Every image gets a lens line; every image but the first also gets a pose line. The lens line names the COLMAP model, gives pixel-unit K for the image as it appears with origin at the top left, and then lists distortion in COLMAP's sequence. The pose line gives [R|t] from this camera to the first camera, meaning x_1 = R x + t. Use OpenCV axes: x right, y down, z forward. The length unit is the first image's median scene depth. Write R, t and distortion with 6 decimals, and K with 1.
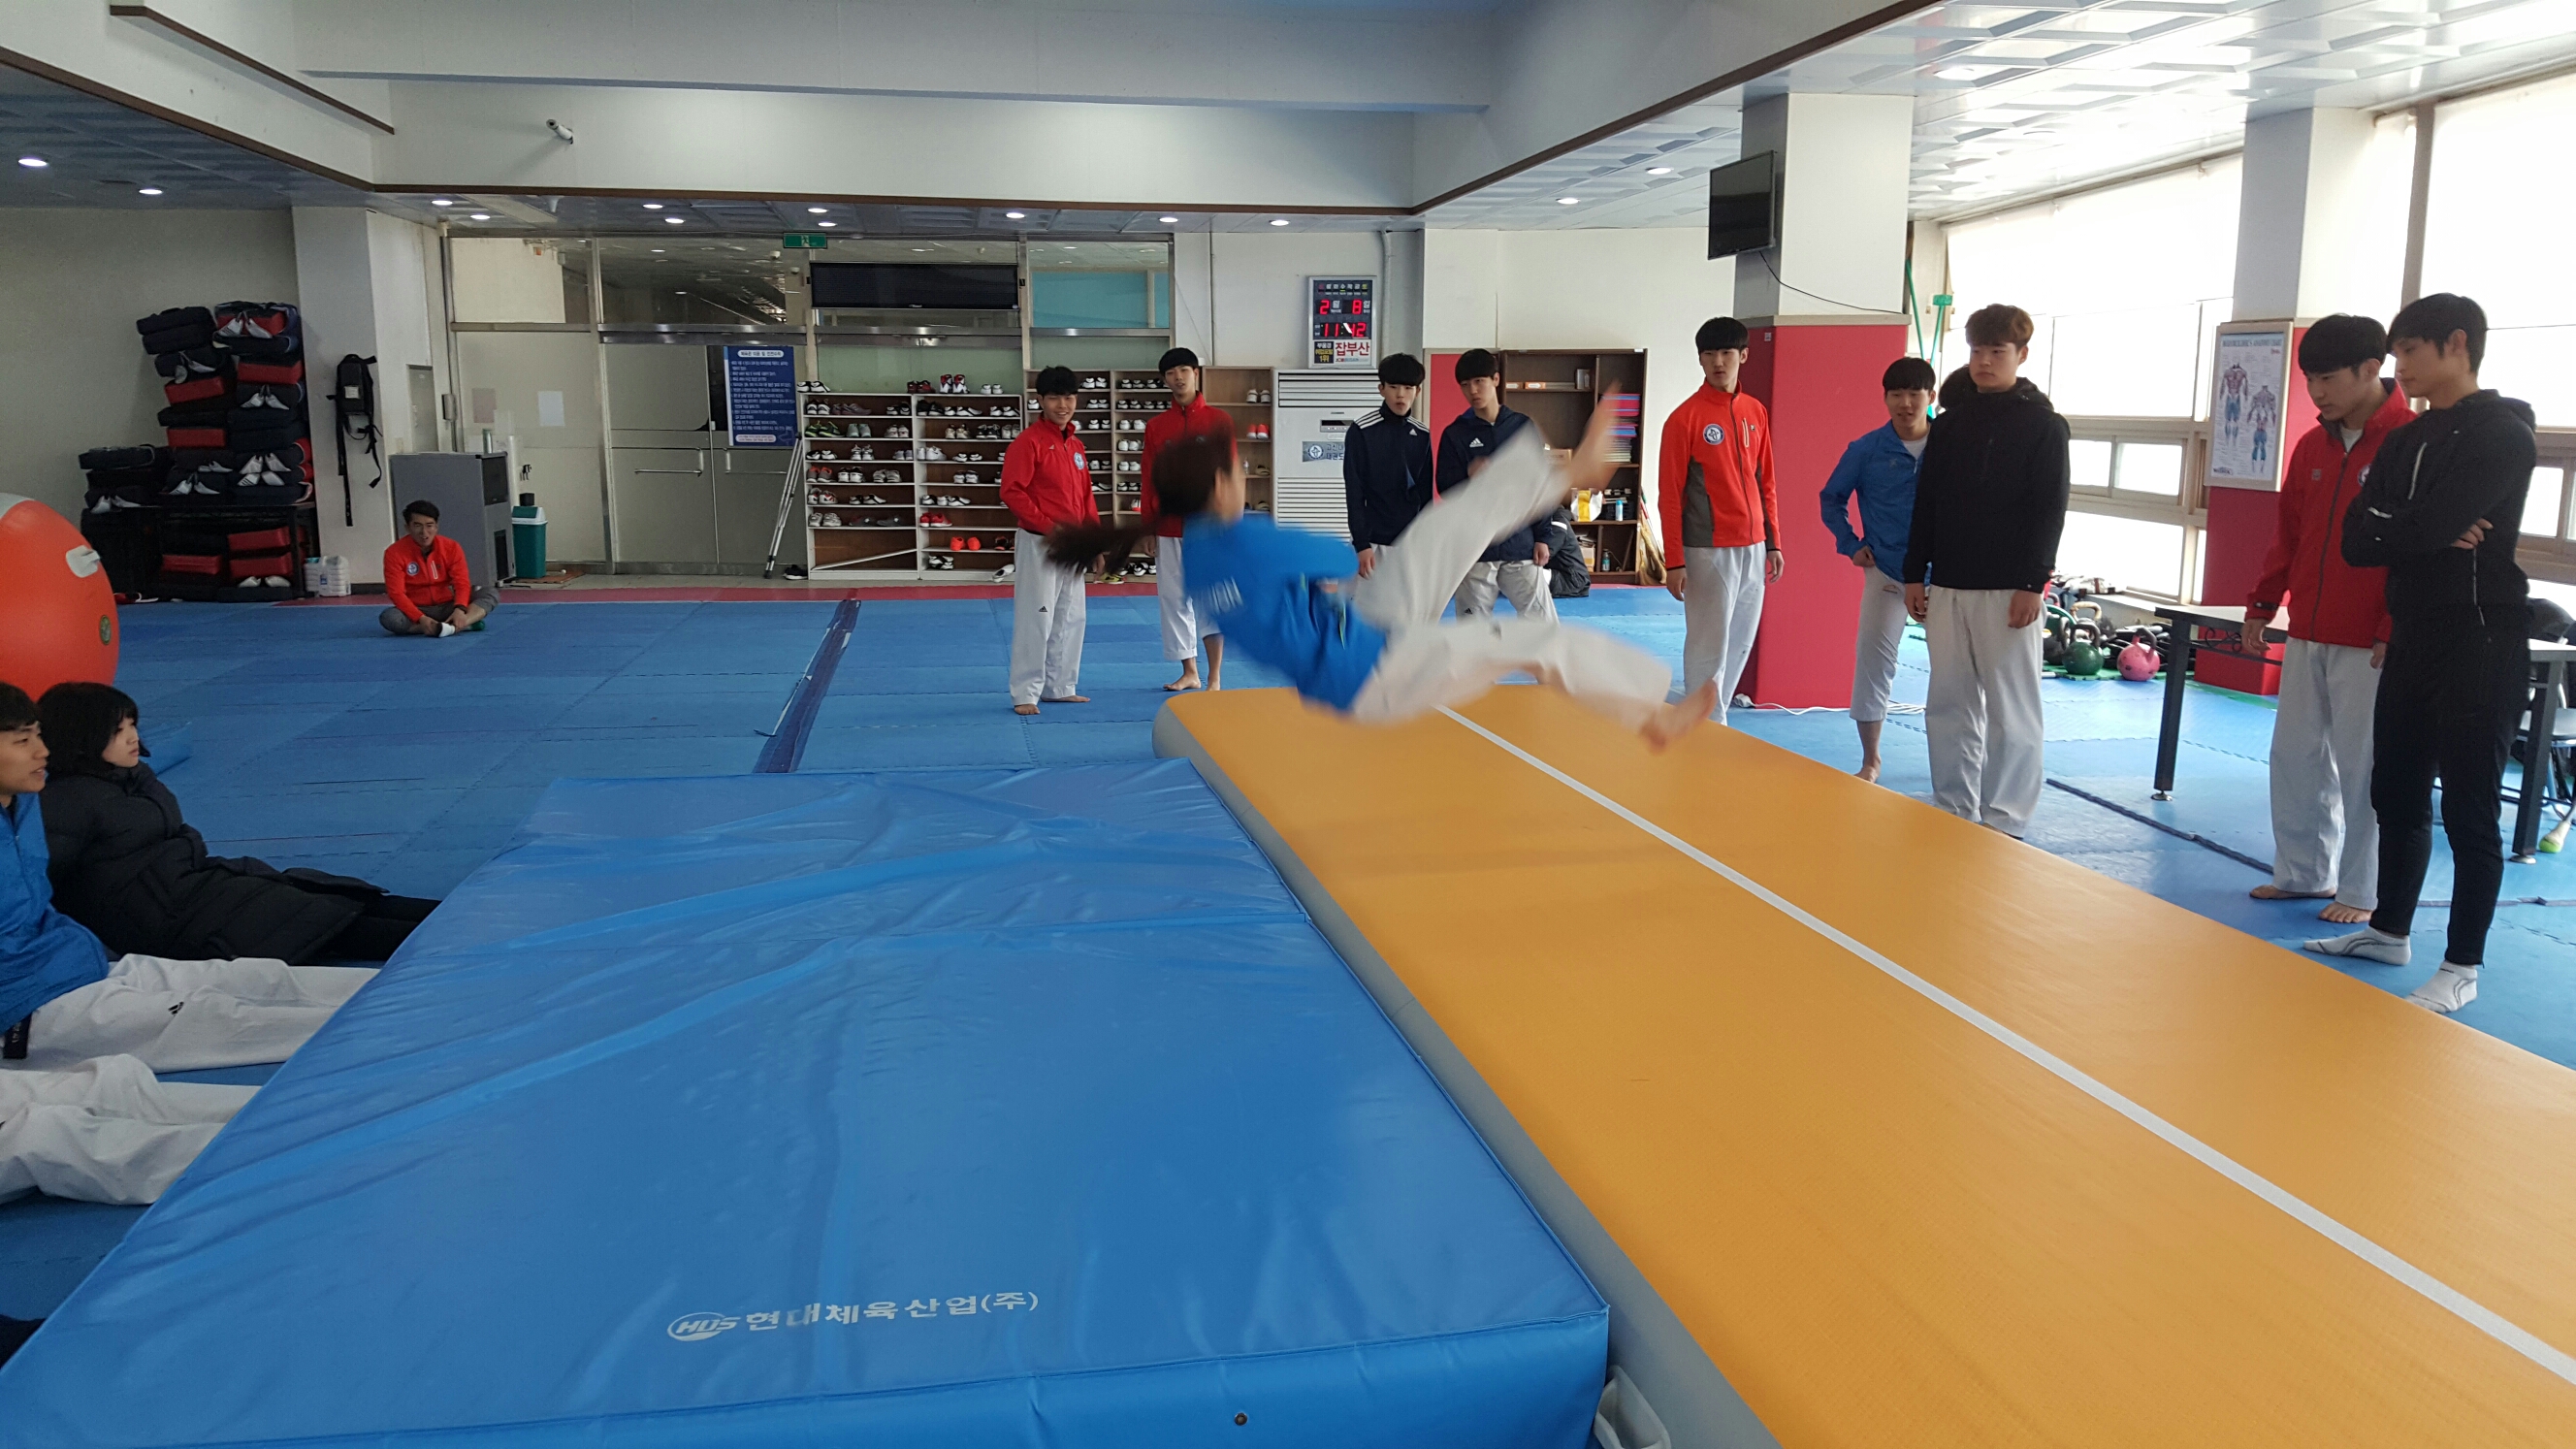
lens RADIAL K [[1924.7, 0, 1272.8], [0, 1924.7, 790.1], [0, 0, 1]] dist [0.093495, -0.147870]
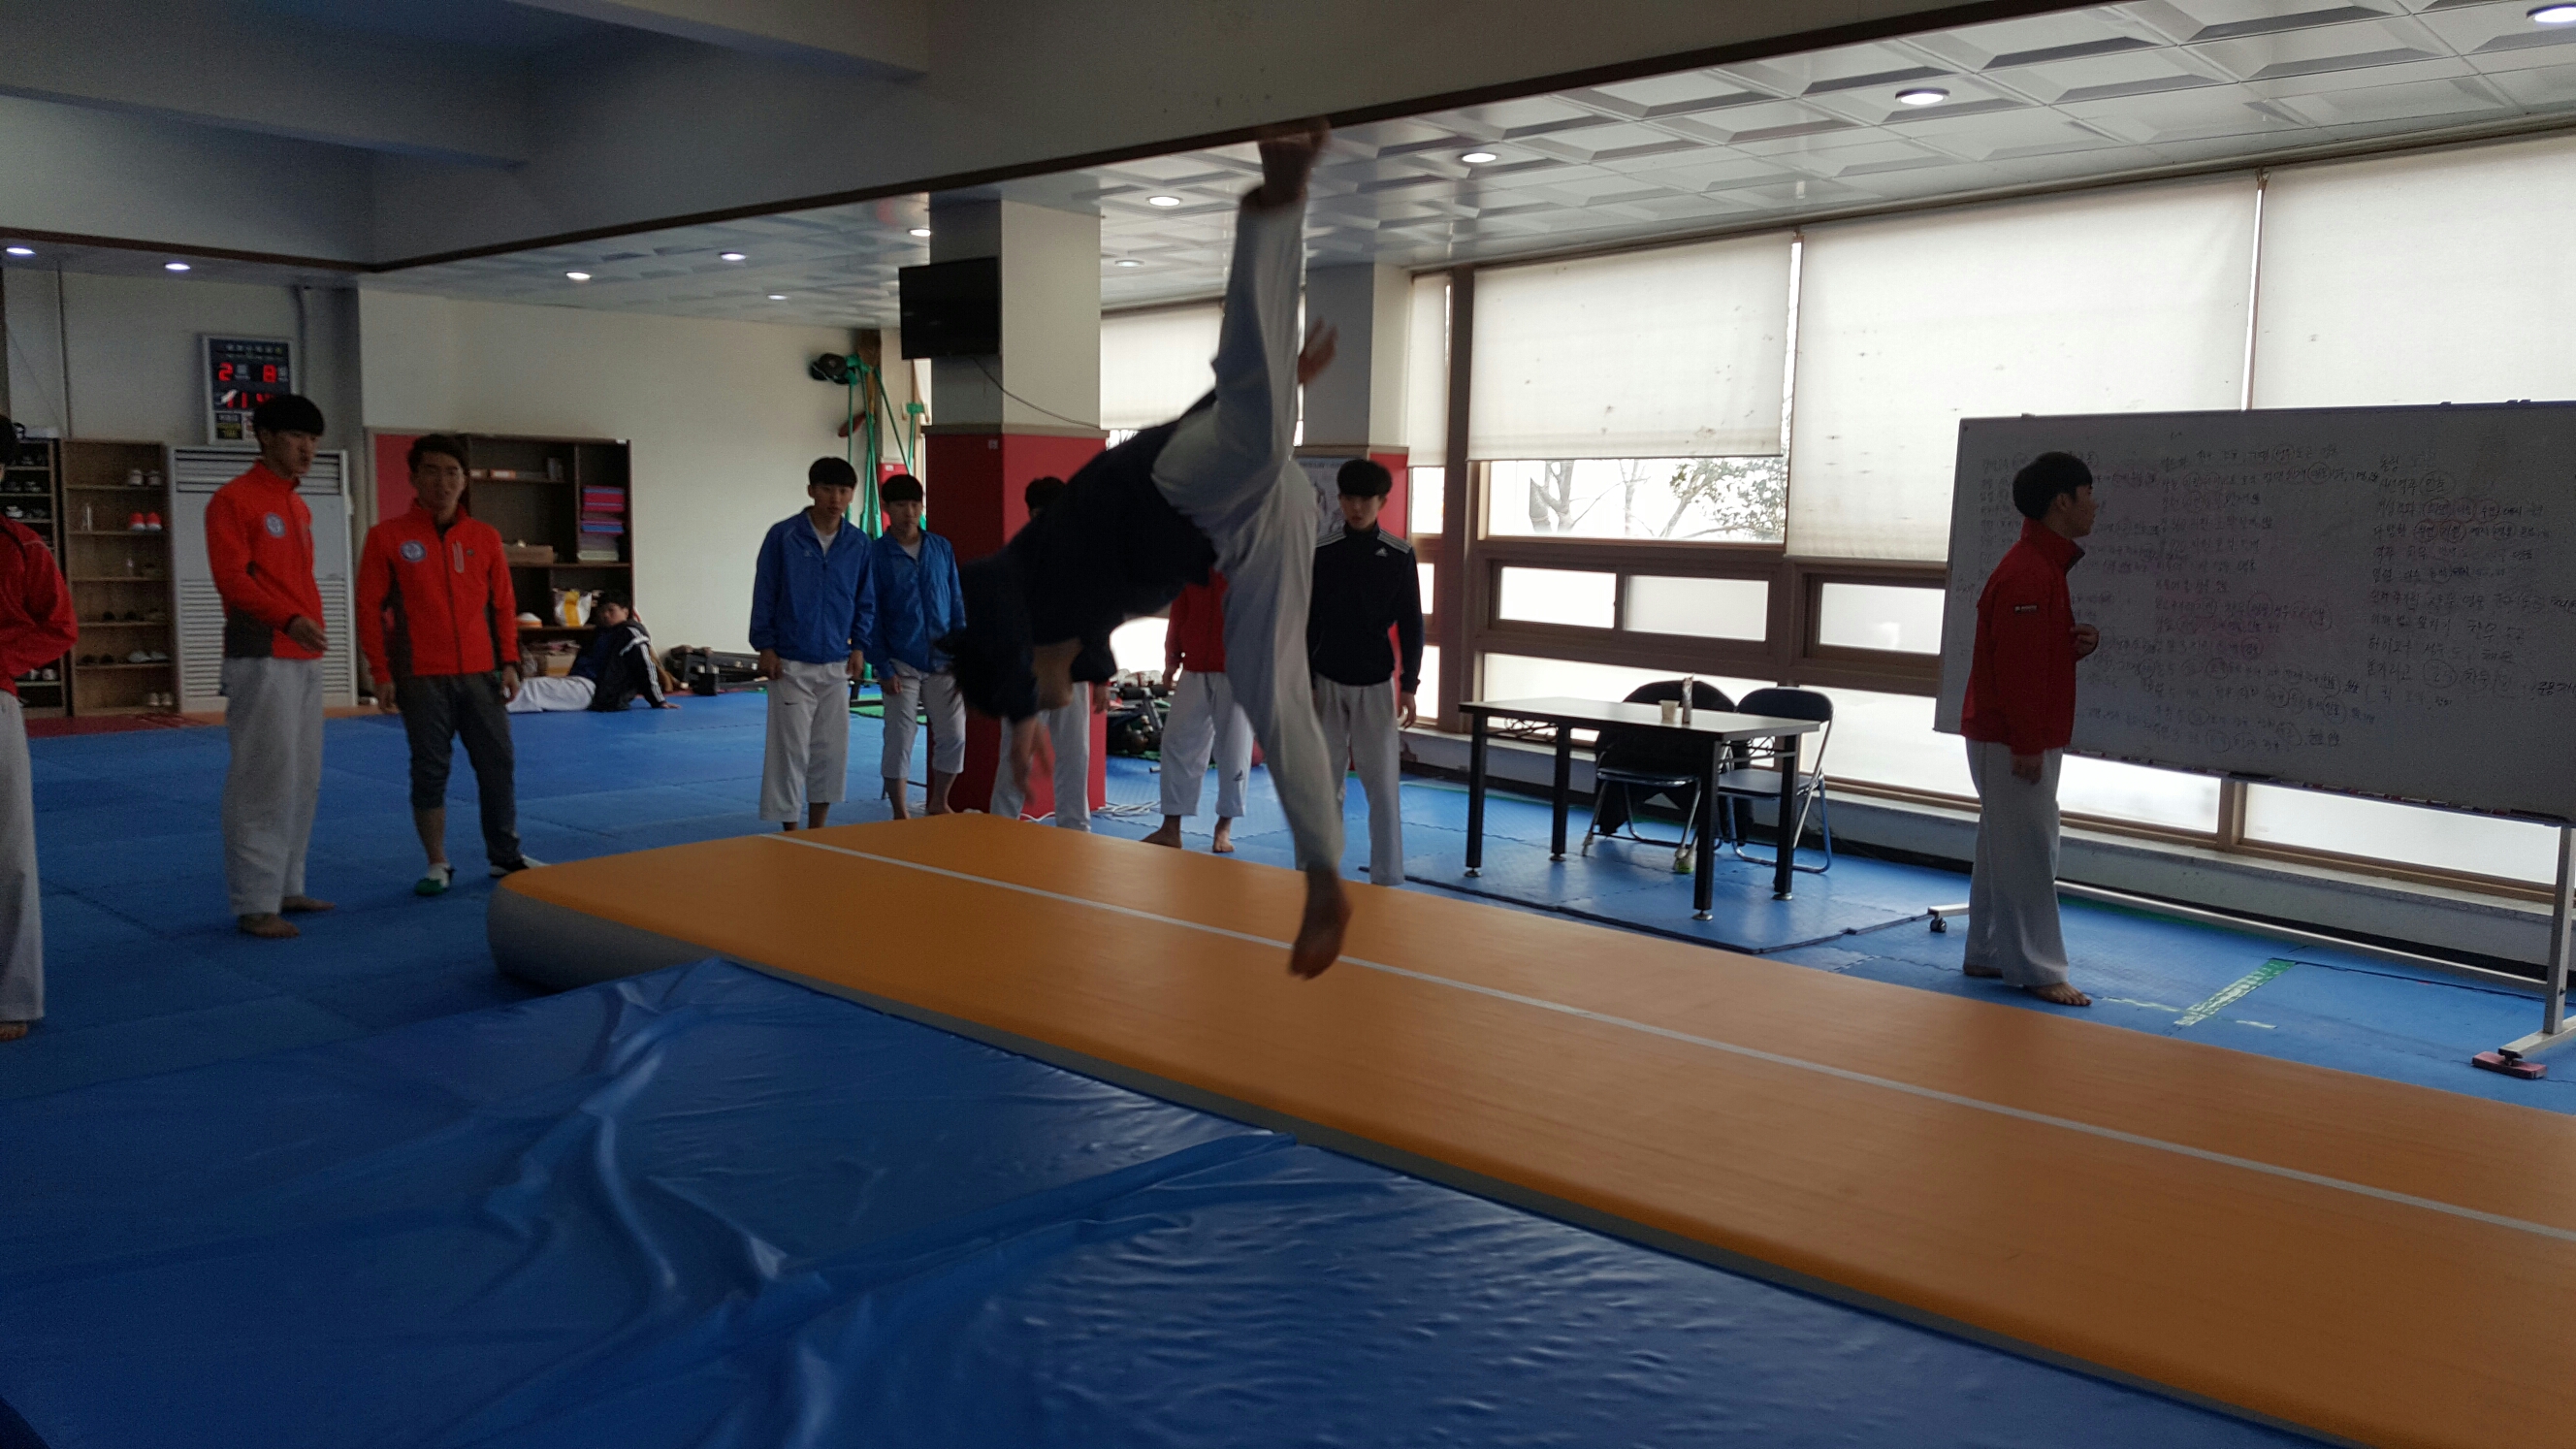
lens RADIAL K [[1917.4, 0, 1286.7], [0, 1917.4, 740.7], [0, 0, 1]] dist [0.088868, -0.148593]
pose [[0.780333, -0.059653, 0.622513, -0.144071], [0.103602, 0.994016, -0.034615, -0.021211], [-0.616723, 0.091504, 0.781844, 0.100766]]
